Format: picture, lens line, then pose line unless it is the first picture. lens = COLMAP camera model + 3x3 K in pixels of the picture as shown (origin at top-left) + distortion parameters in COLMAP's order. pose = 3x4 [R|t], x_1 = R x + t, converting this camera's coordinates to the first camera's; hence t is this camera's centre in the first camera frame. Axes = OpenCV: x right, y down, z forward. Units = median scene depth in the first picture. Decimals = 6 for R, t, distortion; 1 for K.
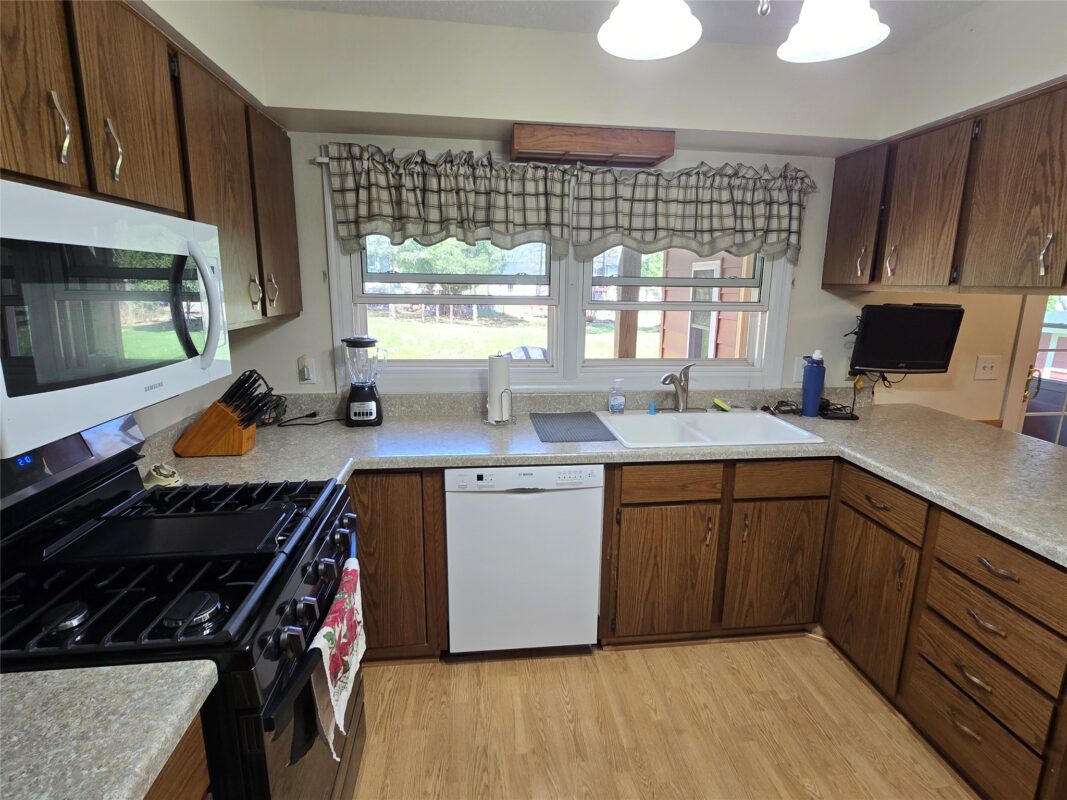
lens RADIAL K [[538.2, 0, 543.8], [0, 538.2, 394.9], [0, 0, 1]] dist [-0.001336, -0.002923]
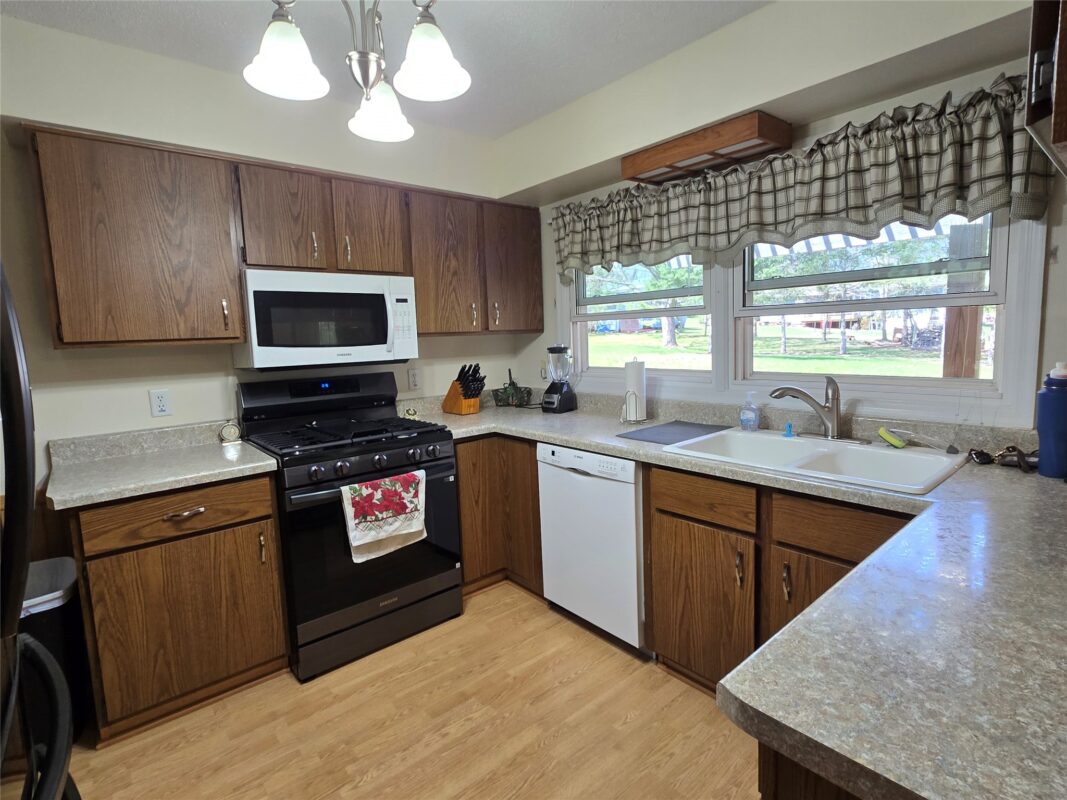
lens RADIAL K [[538.2, 0, 538.5], [0, 538.2, 393.0], [0, 0, 1]] dist [-0.001336, -0.002923]
pose [[0.545123, 0.059147, -0.836267, 0.803464], [-0.128726, 0.991585, -0.013778, 0.035088], [0.828414, 0.115160, 0.548150, 0.256003]]
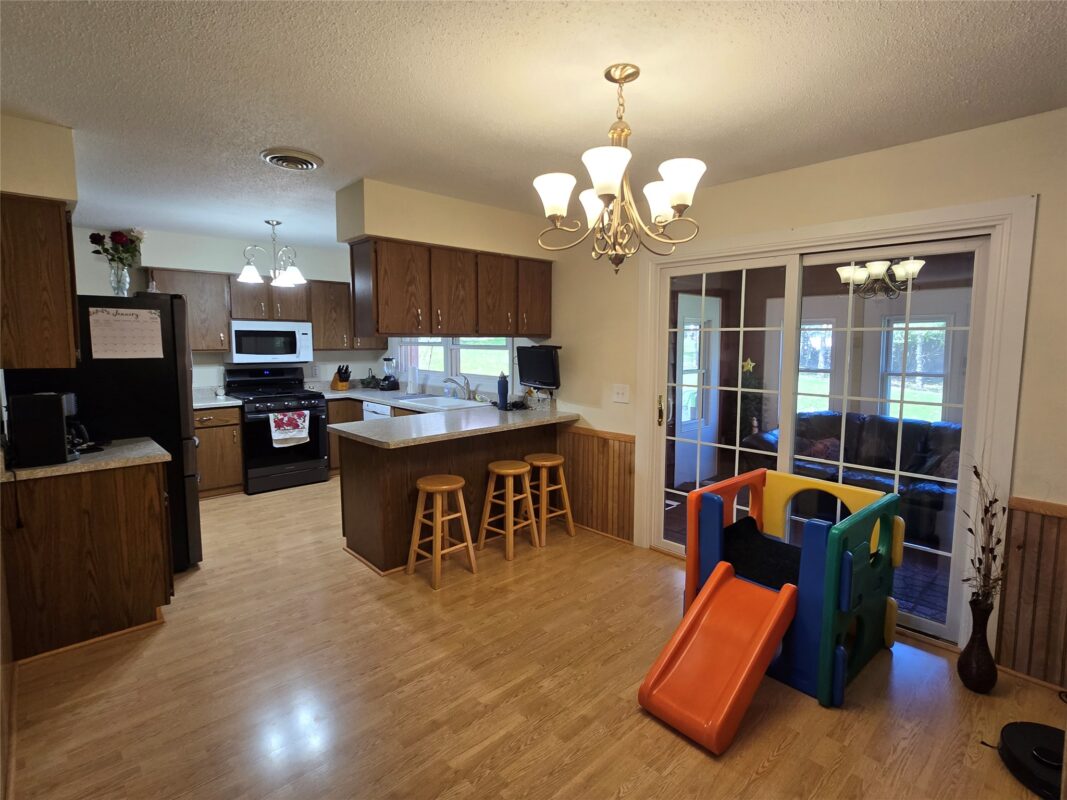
lens RADIAL K [[538.2, 0, 539.2], [0, 538.2, 394.8], [0, 0, 1]] dist [-0.001336, -0.002923]
pose [[0.587756, 0.072407, -0.805792, 2.421223], [-0.161429, 0.986455, -0.029107, 0.033999], [0.792770, 0.147186, 0.591483, 0.042320]]
